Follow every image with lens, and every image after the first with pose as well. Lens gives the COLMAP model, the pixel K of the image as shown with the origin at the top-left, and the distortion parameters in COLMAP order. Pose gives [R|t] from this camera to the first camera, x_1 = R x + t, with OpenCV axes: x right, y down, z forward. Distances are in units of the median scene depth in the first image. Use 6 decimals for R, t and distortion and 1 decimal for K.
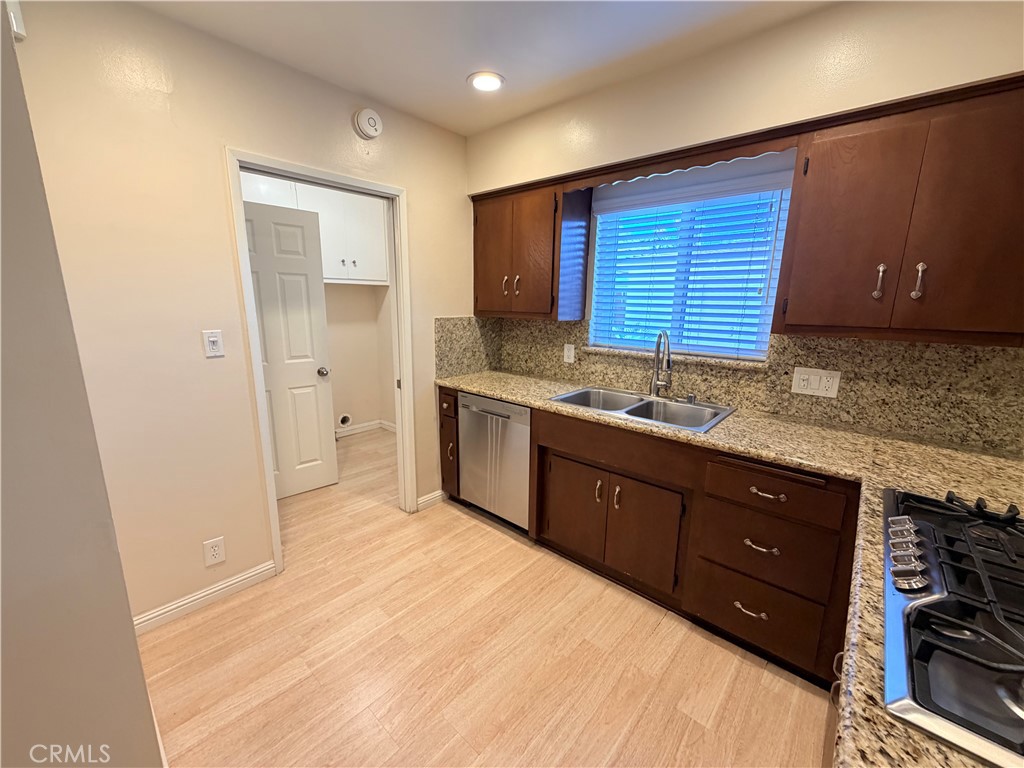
lens RADIAL K [[407.4, 0, 510.1], [0, 407.4, 384.2], [0, 0, 1]] dist [-0.002326, 0.000422]
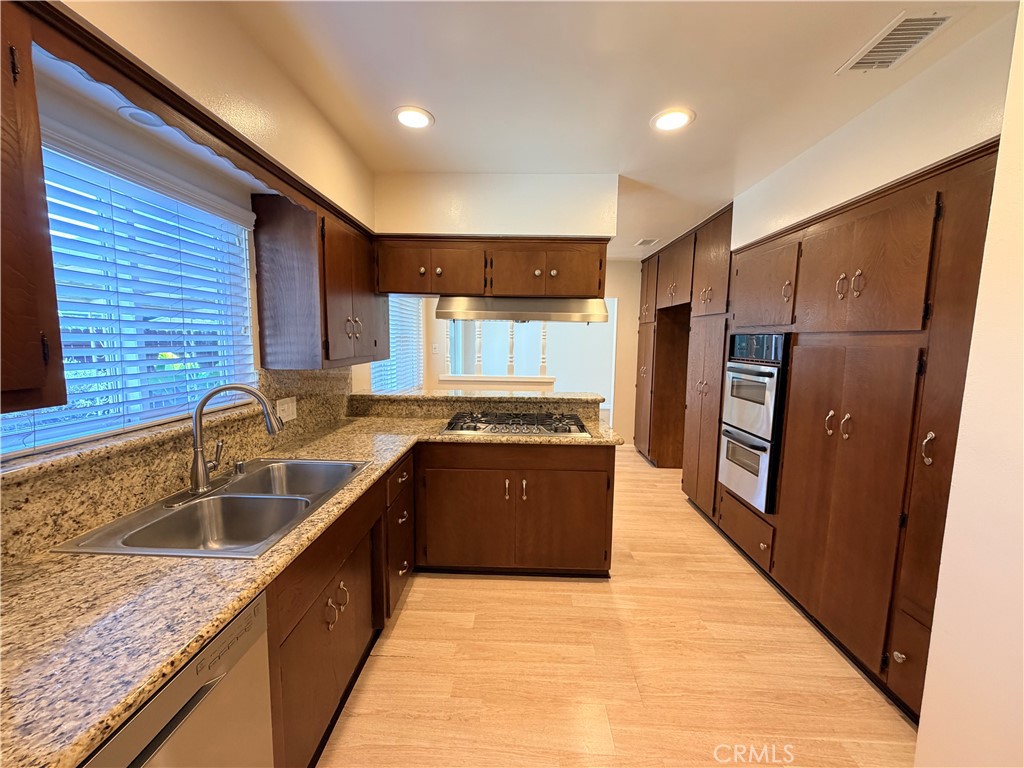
lens RADIAL K [[407.4, 0, 507.4], [0, 407.4, 382.3], [0, 0, 1]] dist [-0.002326, 0.000422]
pose [[-0.634560, -0.101569, 0.766171, -0.409203], [0.137396, 0.960712, 0.241153, -0.214634], [-0.760563, 0.258294, -0.595674, 0.943430]]
